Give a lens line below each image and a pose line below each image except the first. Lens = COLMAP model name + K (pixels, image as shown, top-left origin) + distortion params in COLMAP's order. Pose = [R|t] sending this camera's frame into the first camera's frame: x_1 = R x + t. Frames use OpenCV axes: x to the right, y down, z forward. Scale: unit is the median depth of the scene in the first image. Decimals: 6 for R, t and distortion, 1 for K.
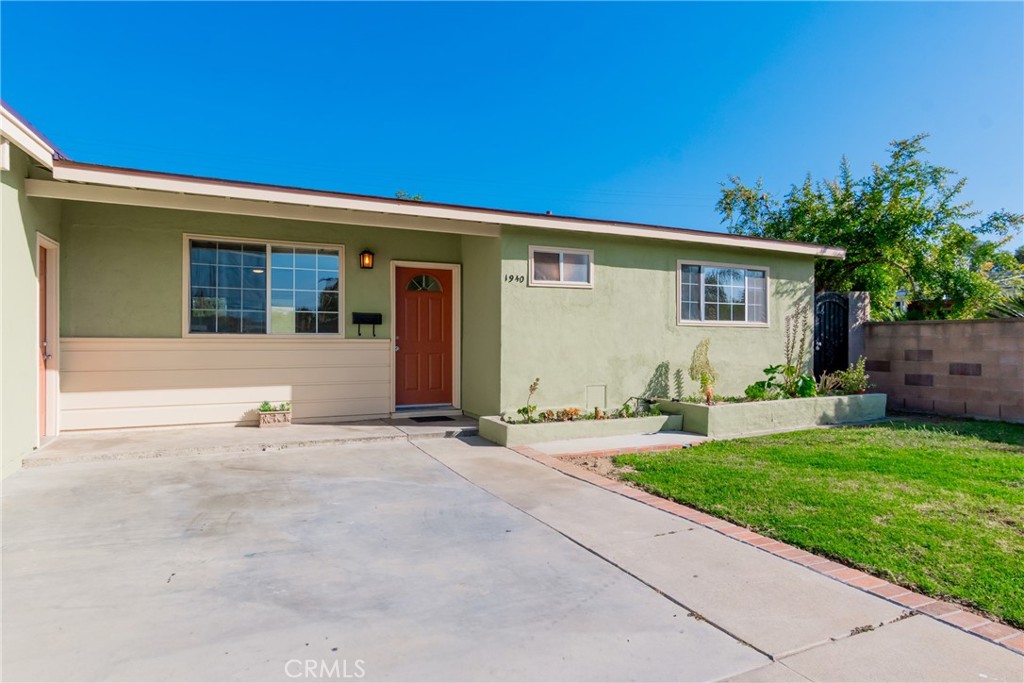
lens RADIAL K [[597.6, 0, 510.1], [0, 597.6, 344.6], [0, 0, 1]] dist [0.004032, 0.000341]
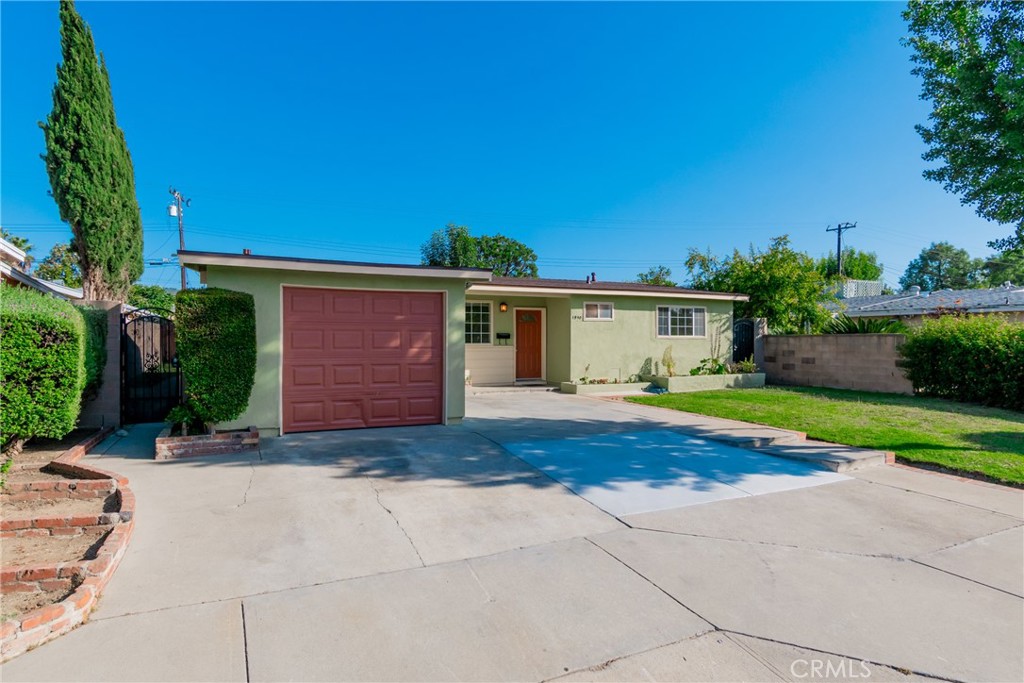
lens RADIAL K [[589.5, 0, 505.4], [0, 589.5, 348.8], [0, 0, 1]] dist [0.004660, -0.000099]
pose [[0.999847, -0.002620, -0.017283, -0.183948], [0.002716, 0.999981, 0.005544, -0.010224], [0.017268, -0.005590, 0.999835, -0.955681]]
